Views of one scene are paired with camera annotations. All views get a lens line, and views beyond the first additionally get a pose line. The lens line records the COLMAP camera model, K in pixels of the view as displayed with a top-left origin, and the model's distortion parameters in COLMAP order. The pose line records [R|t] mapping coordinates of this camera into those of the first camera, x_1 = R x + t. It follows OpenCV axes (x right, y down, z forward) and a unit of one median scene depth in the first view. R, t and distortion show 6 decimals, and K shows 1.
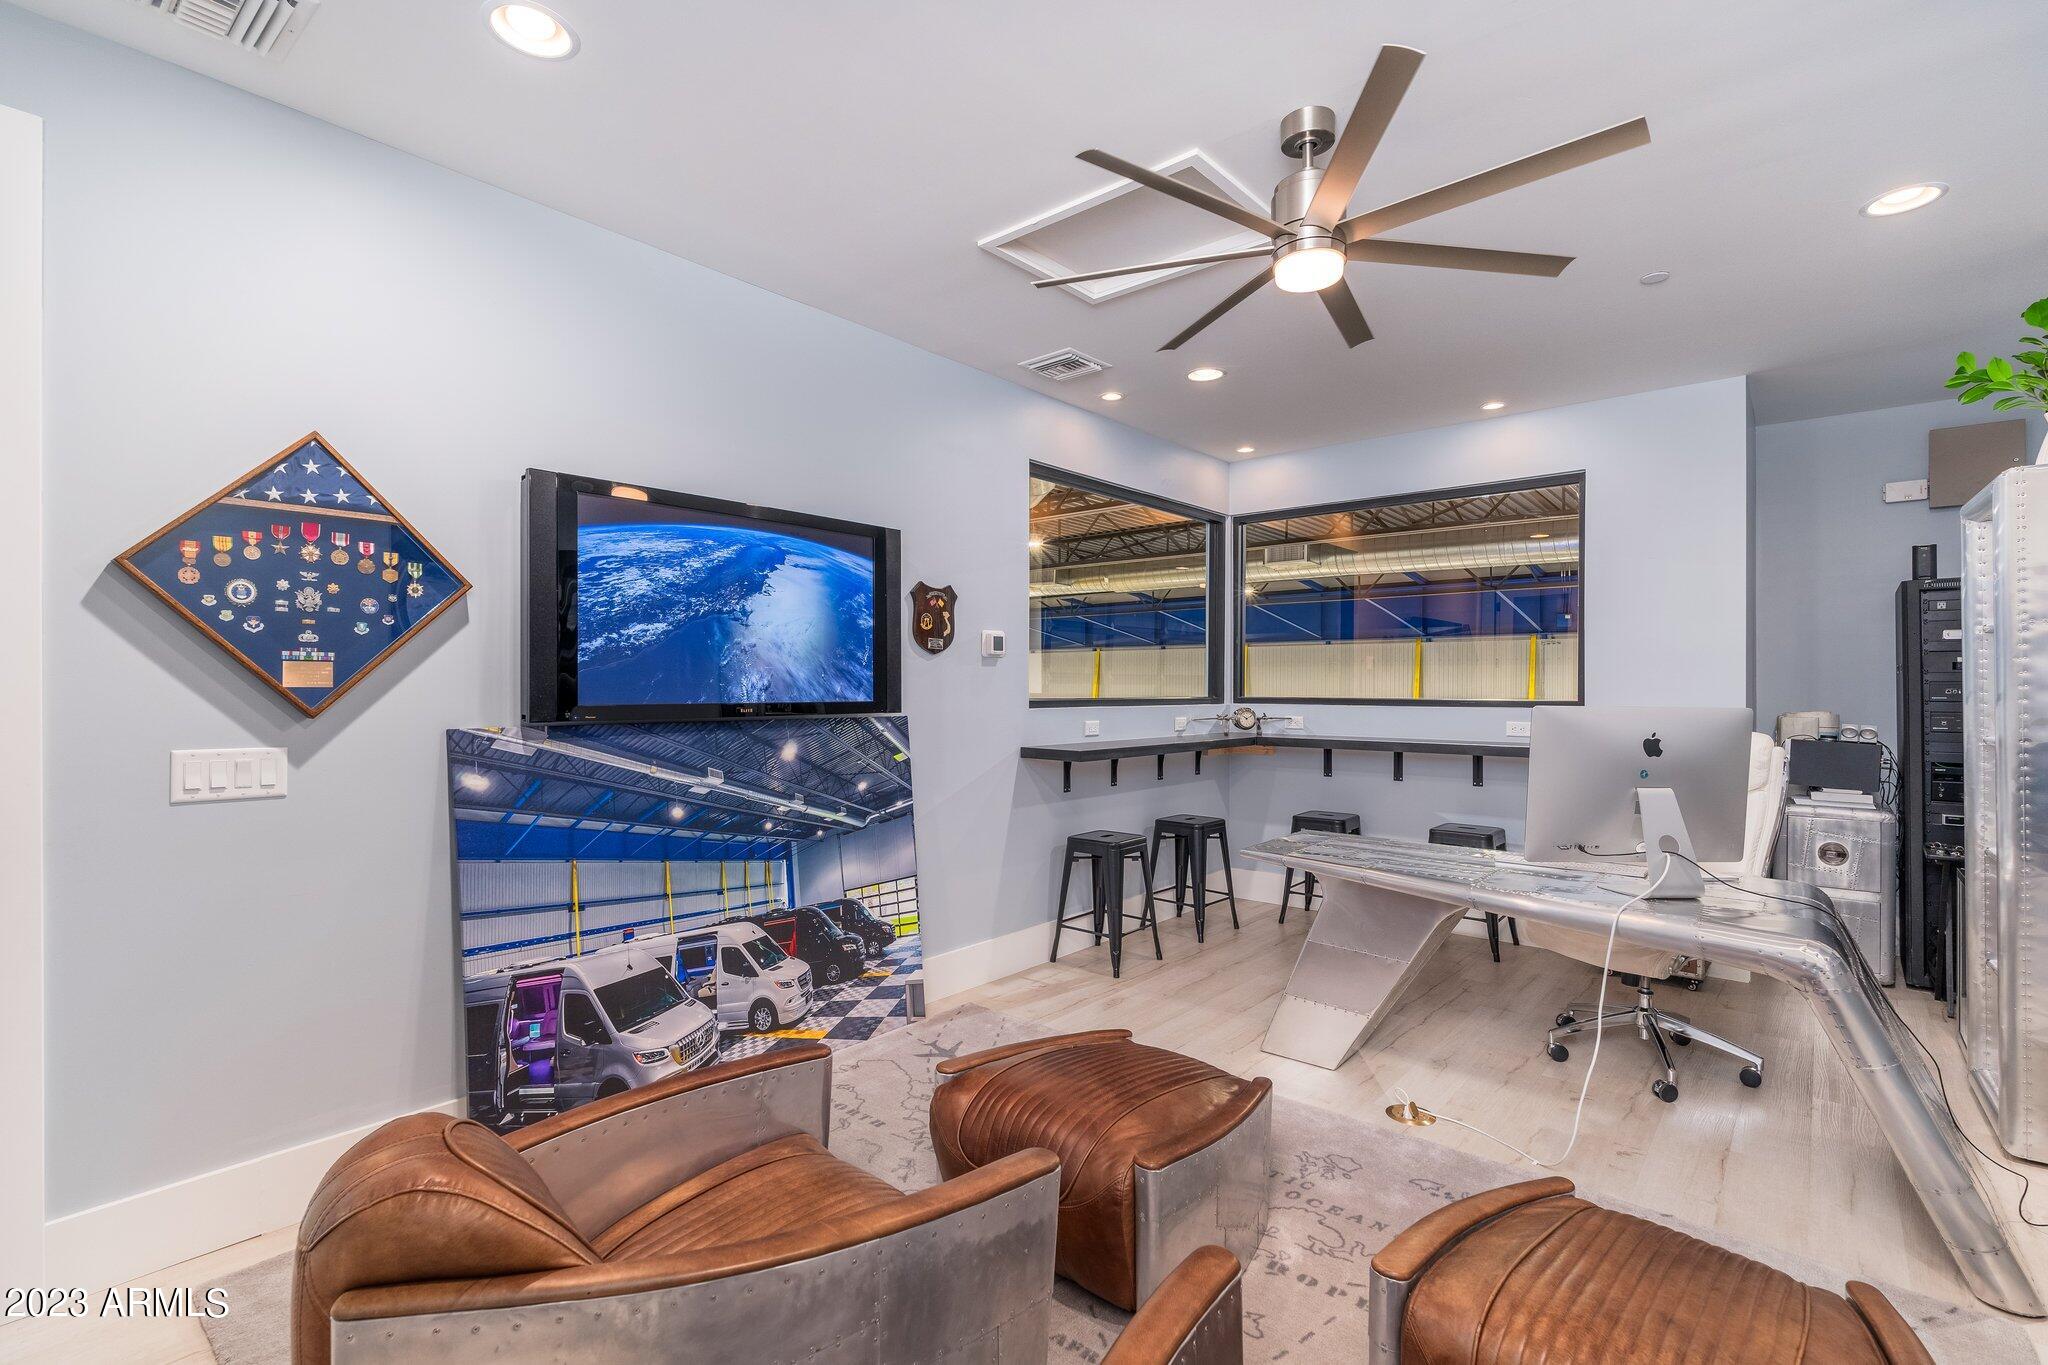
lens RADIAL K [[894.5, 0, 1022.4], [0, 894.5, 686.7], [0, 0, 1]] dist [-0.007491, -0.000160]
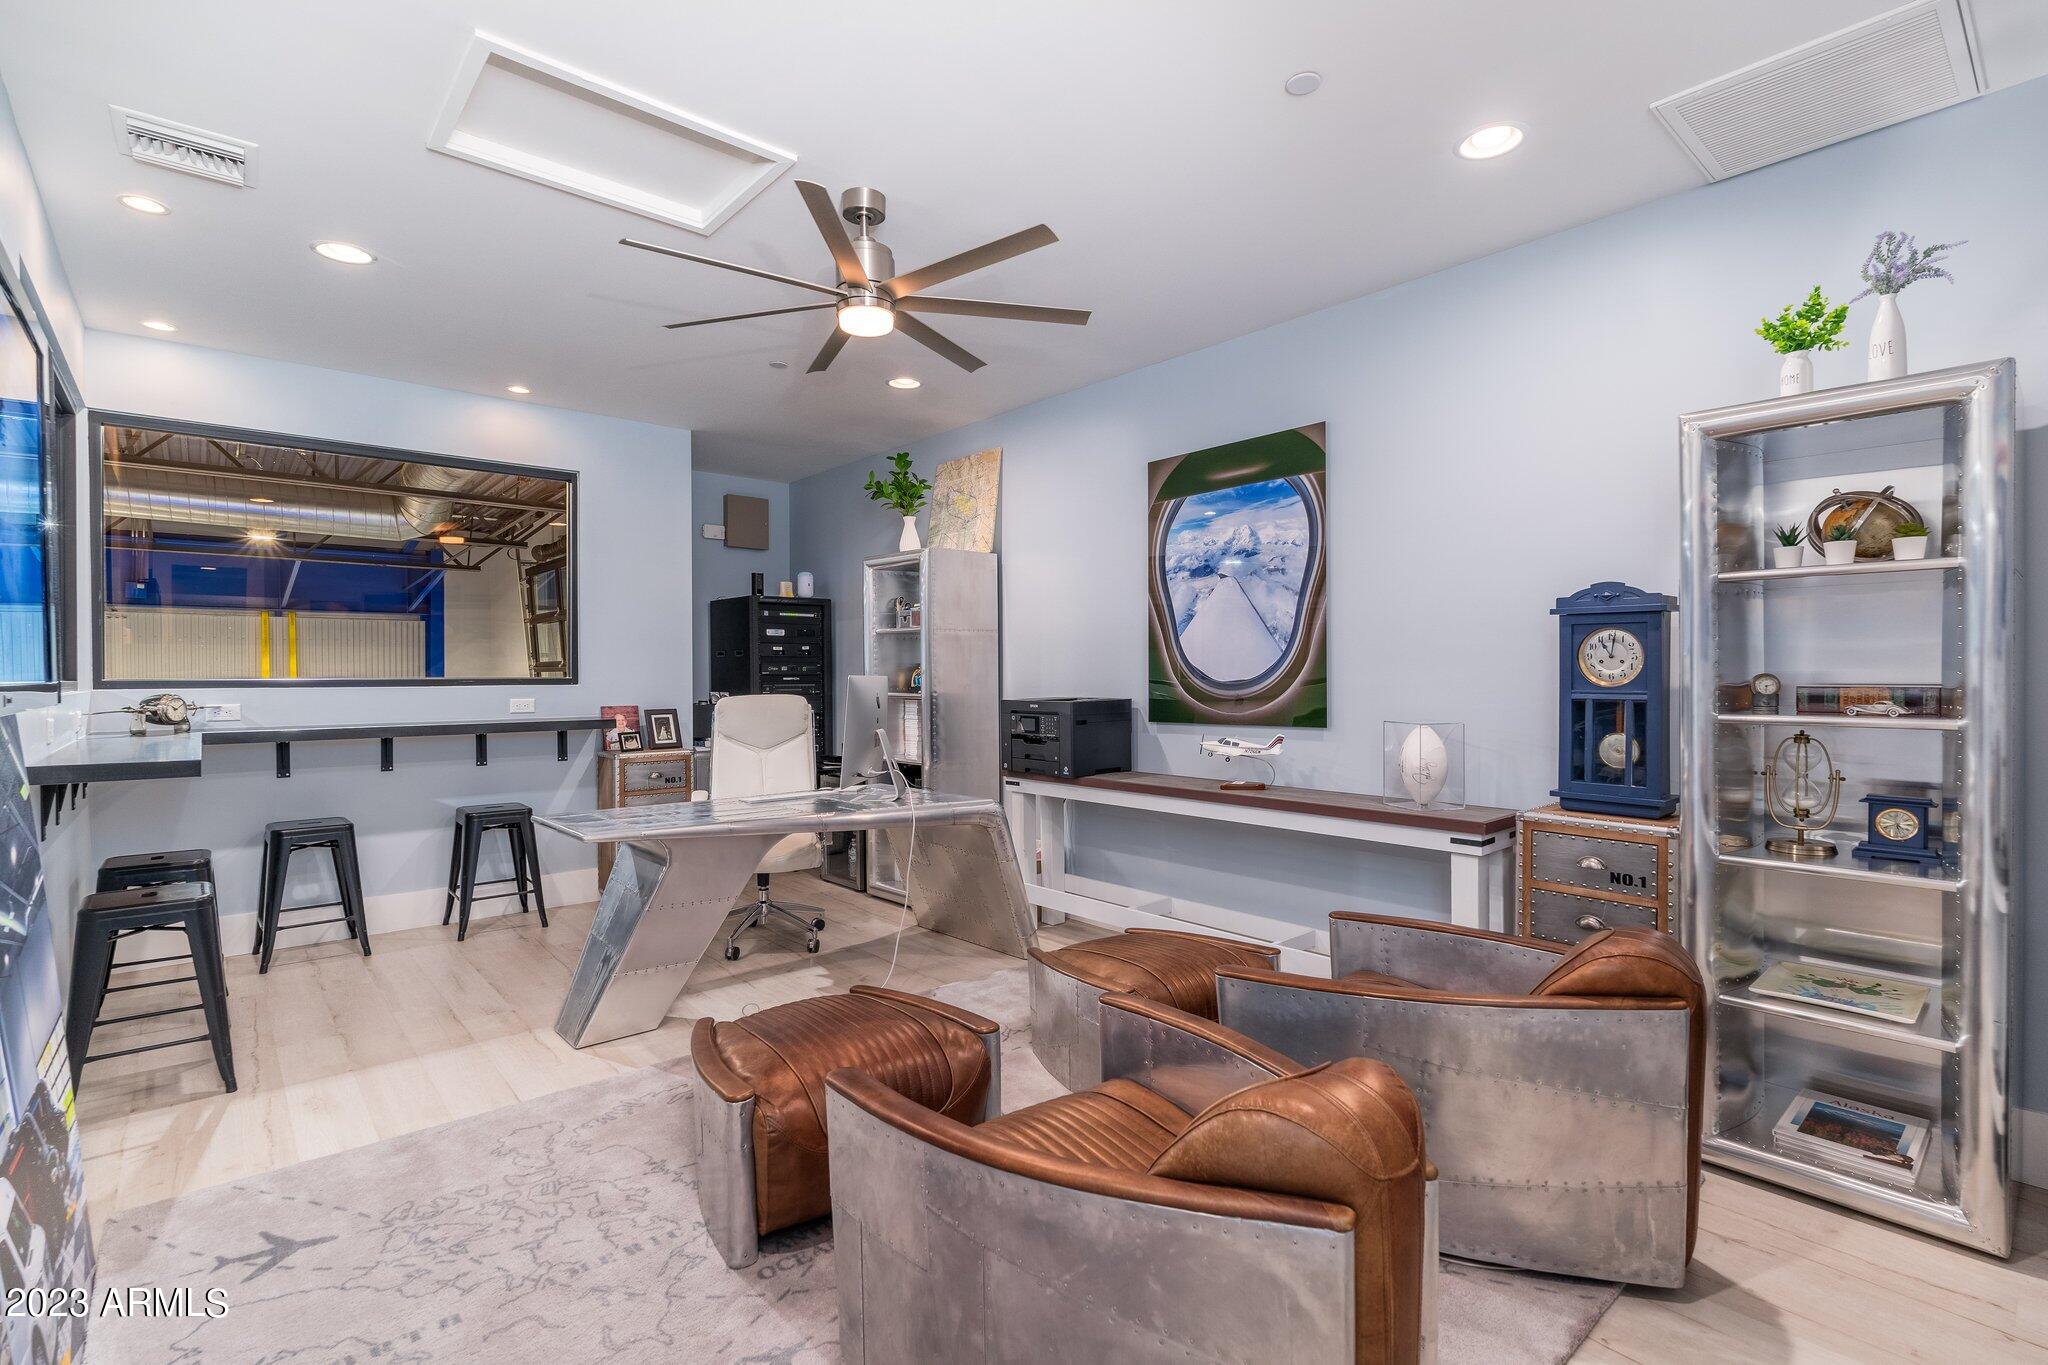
lens RADIAL K [[926.8, 0, 1004.2], [0, 926.8, 683.3], [0, 0, 1]] dist [-0.005254, -0.000462]
pose [[0.173705, -0.012255, 0.984721, -0.412107], [0.000784, 0.999924, 0.012306, 0.007575], [-0.984797, -0.001366, 0.173702, 0.265227]]
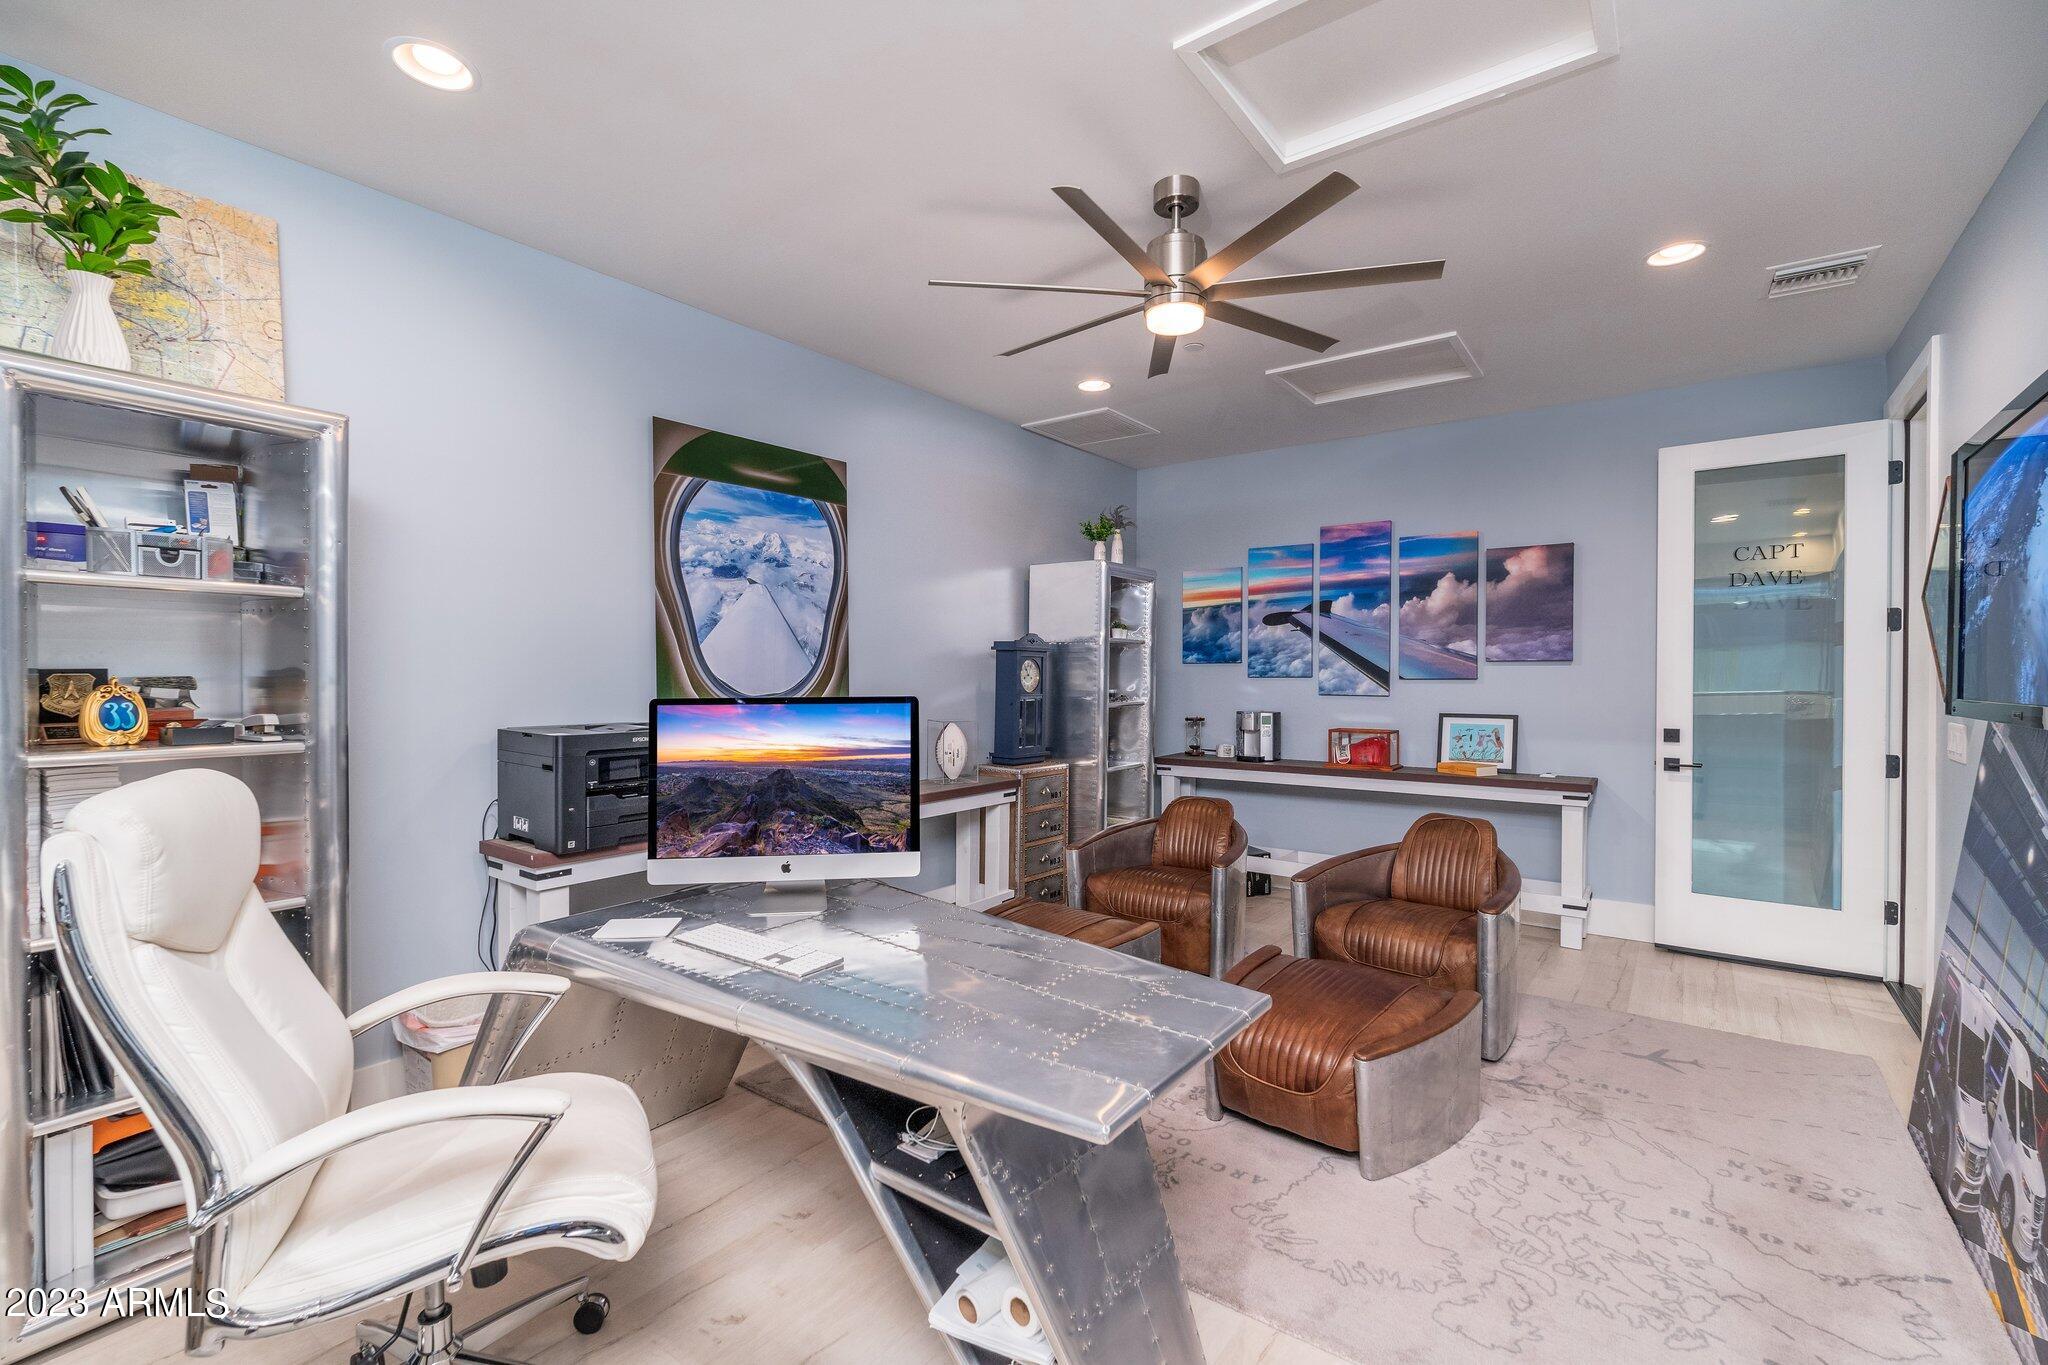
lens RADIAL K [[894.5, 0, 1021.0], [0, 894.5, 687.3], [0, 0, 1]] dist [-0.004925, -0.000493]
pose [[-0.999445, -0.002388, -0.033226, 0.254333], [-0.002857, 0.999897, 0.014059, -0.001840], [0.033189, 0.014146, -0.999349, 0.977994]]
